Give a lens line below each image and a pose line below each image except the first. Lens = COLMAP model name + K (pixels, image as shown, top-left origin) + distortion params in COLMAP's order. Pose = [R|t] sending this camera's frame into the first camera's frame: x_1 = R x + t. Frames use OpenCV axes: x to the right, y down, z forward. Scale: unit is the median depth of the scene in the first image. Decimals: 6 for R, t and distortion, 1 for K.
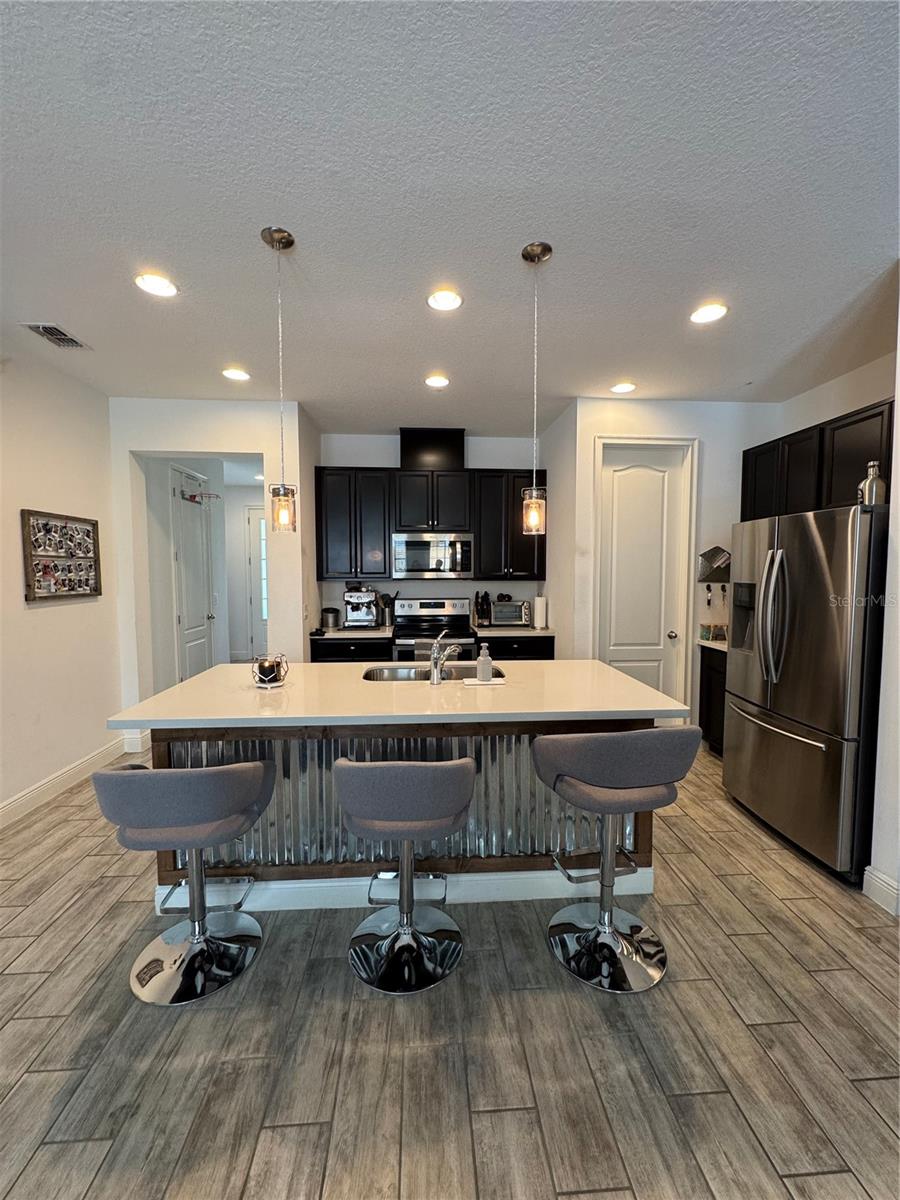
lens RADIAL K [[478.2, 0, 450.5], [0, 478.2, 597.4], [0, 0, 1]] dist [-0.001709, 0.000419]
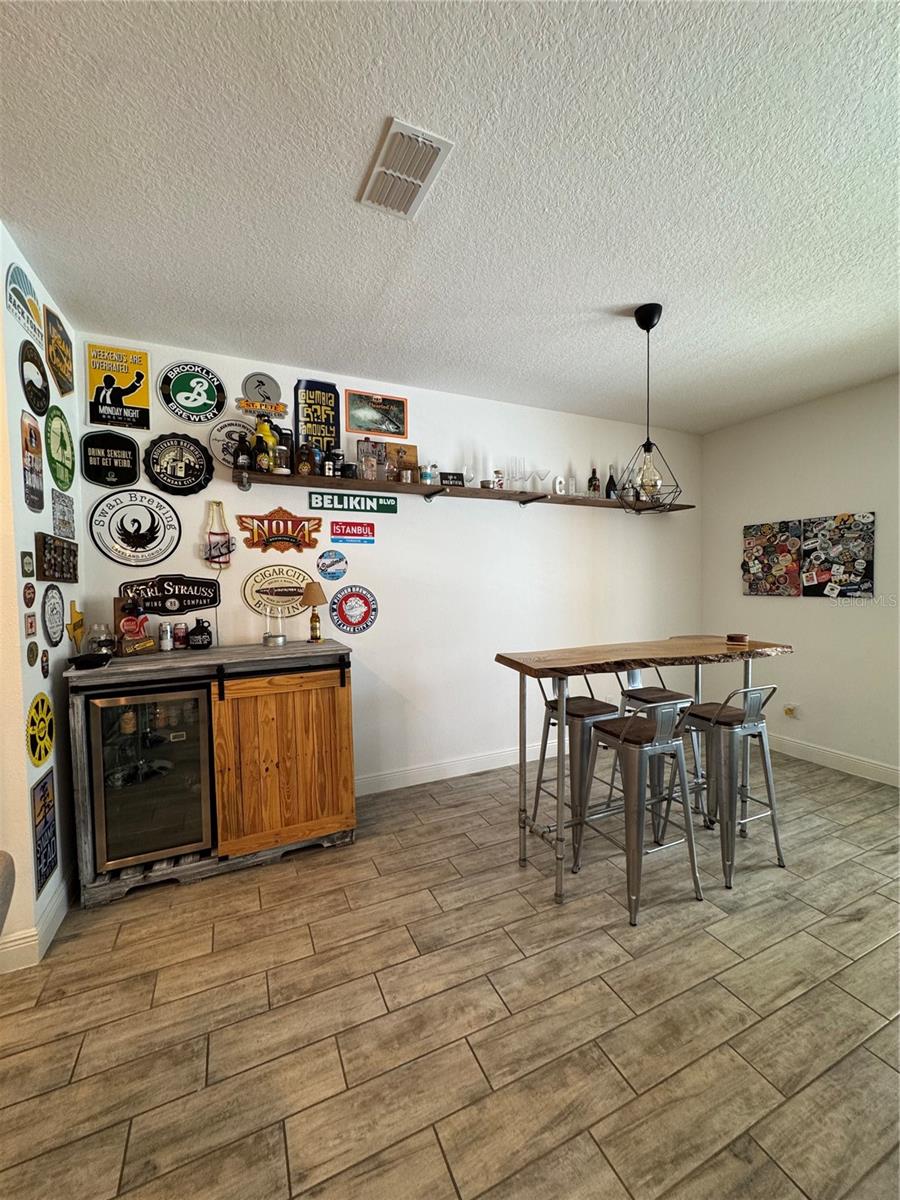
lens RADIAL K [[478.2, 0, 450.8], [0, 478.2, 597.1], [0, 0, 1]] dist [-0.001709, 0.000419]
pose [[-0.362217, -0.028821, 0.931648, -0.093299], [0.064494, 0.996351, 0.055898, -0.013317], [-0.929860, 0.080333, -0.359037, 0.292945]]
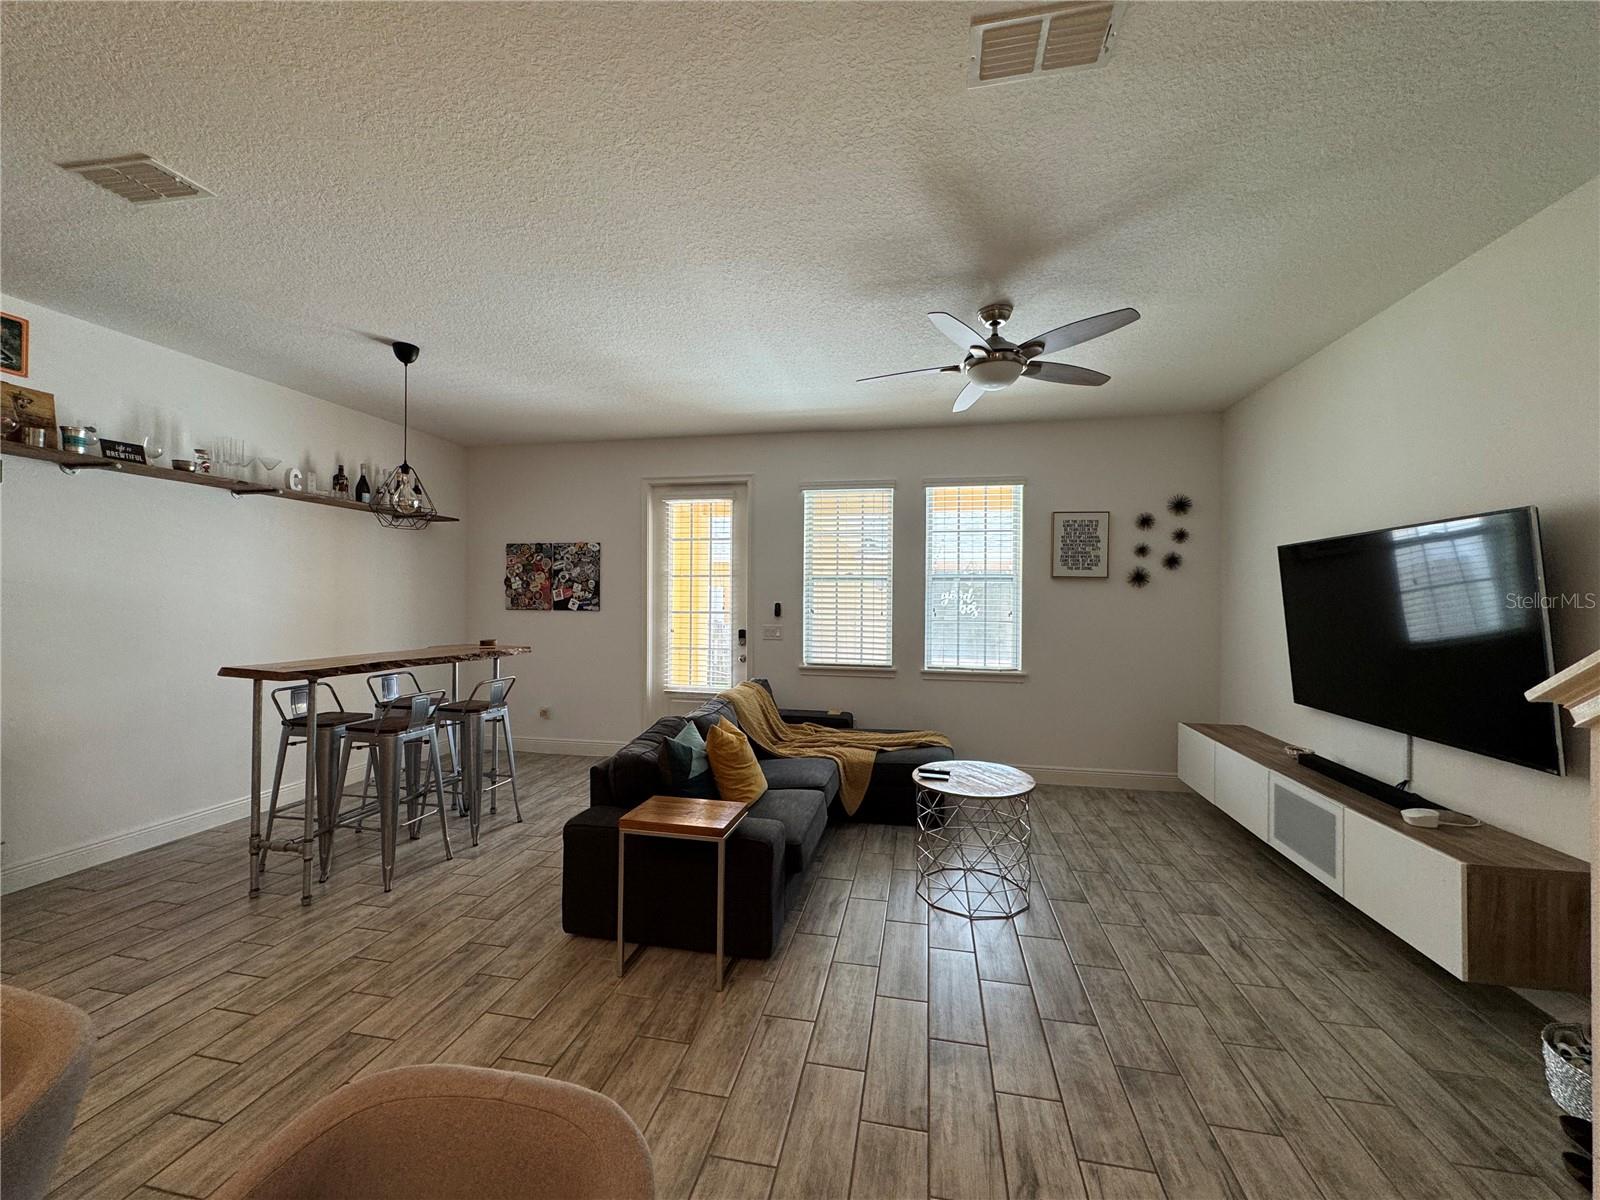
lens RADIAL K [[637.5, 0, 798.3], [0, 637.5, 597.3], [0, 0, 1]] dist [-0.001709, 0.000419]
pose [[-0.965449, -0.006536, 0.260509, -0.389533], [0.007235, 0.998628, 0.051867, -0.016801], [-0.260491, 0.051960, -0.964077, 0.563549]]
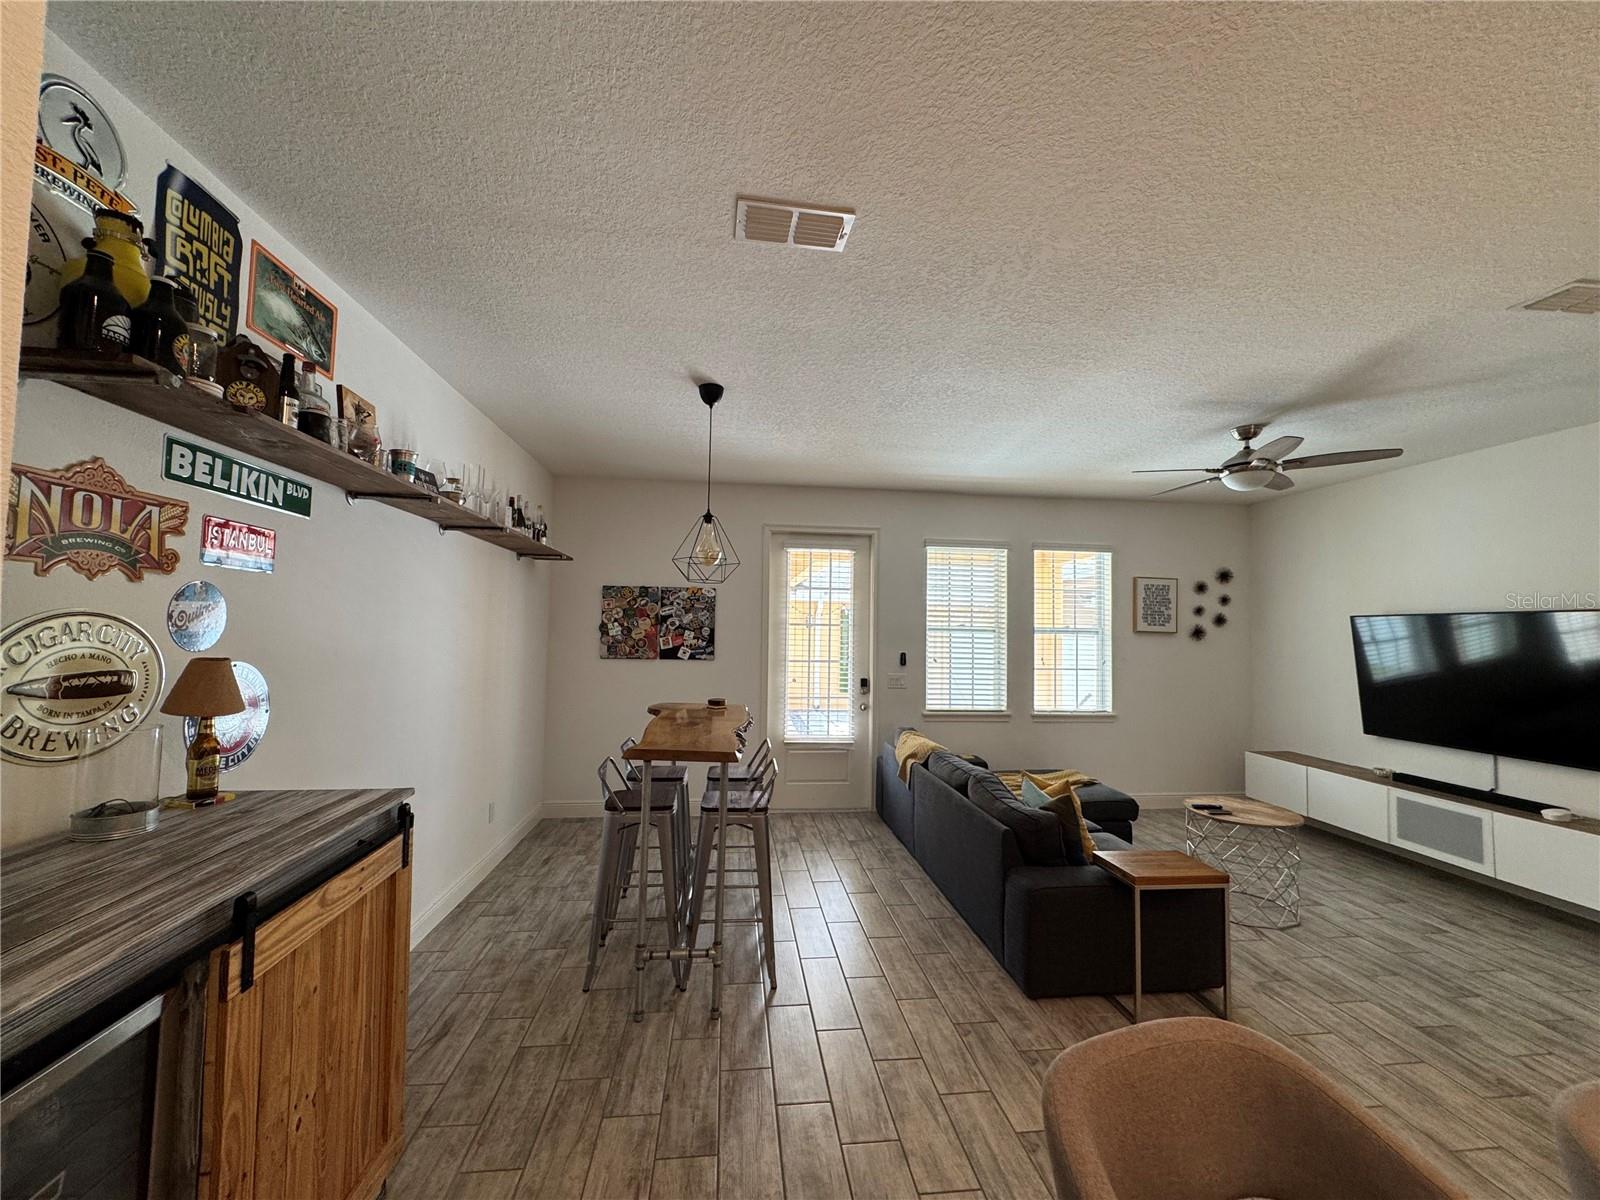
lens RADIAL K [[637.5, 0, 796.1], [0, 637.5, 598.7], [0, 0, 1]] dist [-0.001709, 0.000419]
pose [[-0.998668, -0.018963, -0.047981, 0.334136], [-0.019282, 0.999795, 0.006190, -0.059278], [0.047854, 0.007107, -0.998829, 0.669820]]
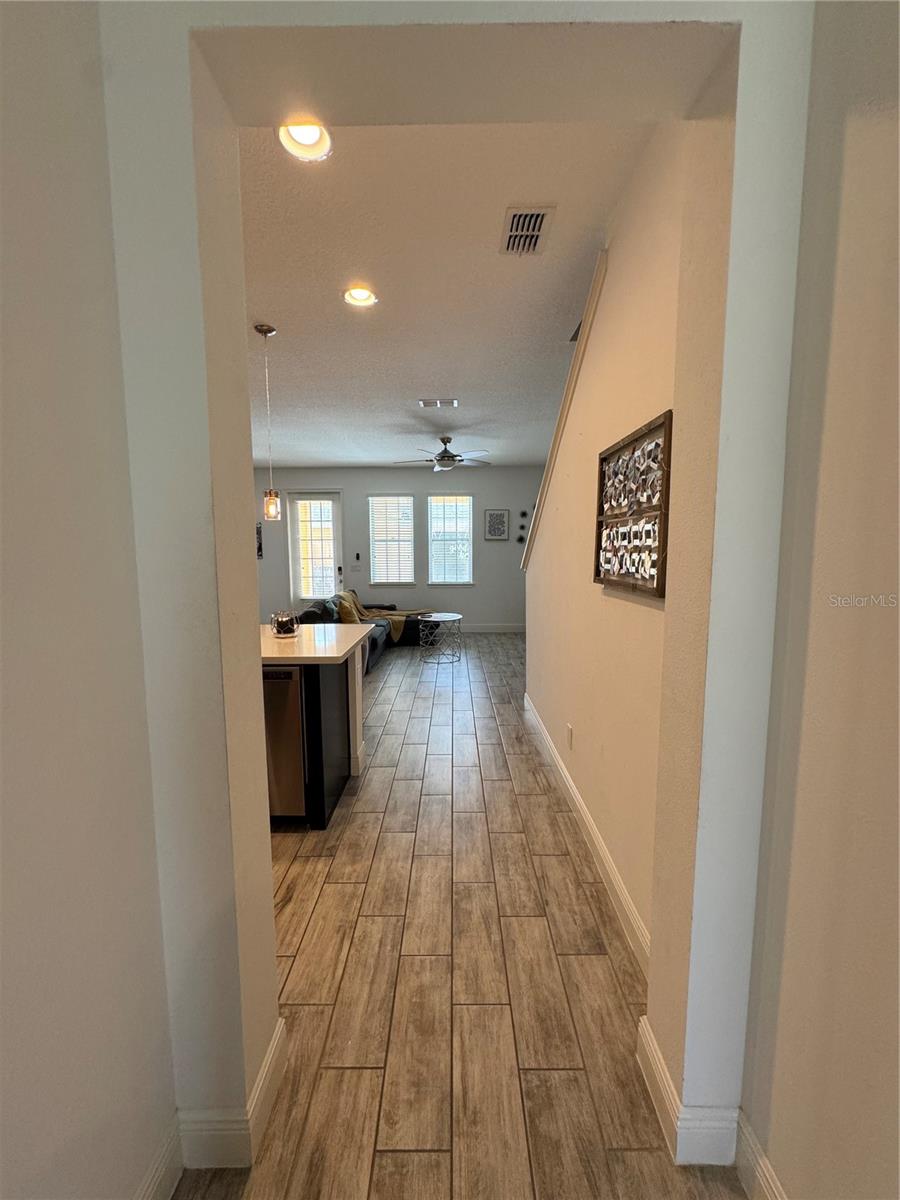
lens RADIAL K [[478.2, 0, 450.3], [0, 478.2, 599.7], [0, 0, 1]] dist [-0.001709, 0.000419]
pose [[-0.997807, -0.000800, 0.066185, -0.536187], [0.009591, 0.987626, 0.156534, -0.056473], [-0.065491, 0.156825, -0.985453, 1.336193]]
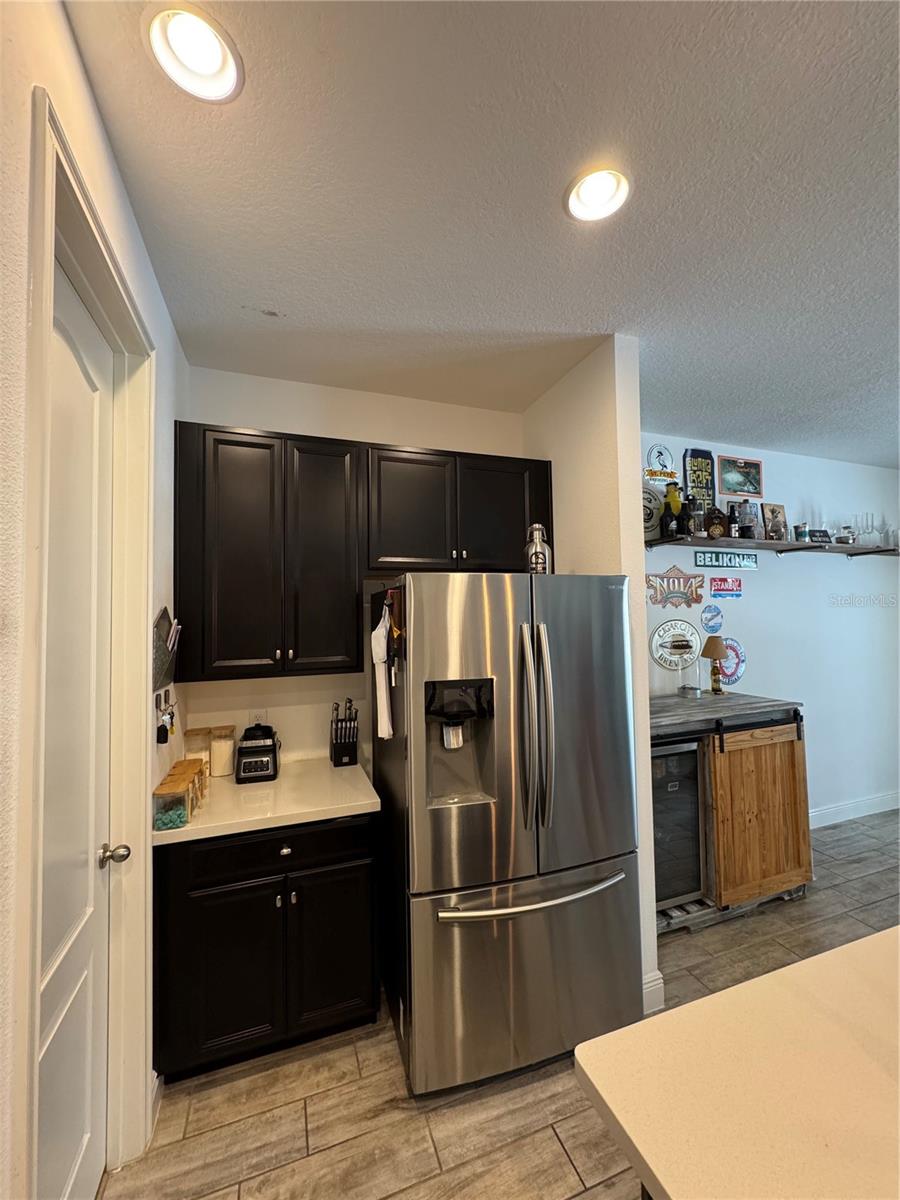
lens RADIAL K [[478.2, 0, 449.8], [0, 478.2, 598.3], [0, 0, 1]] dist [-0.001709, 0.000419]
pose [[-0.283332, 0.039708, 0.958200, 0.053026], [0.068252, 0.997444, -0.021153, -0.086921], [-0.956590, 0.059406, -0.285318, 0.881179]]
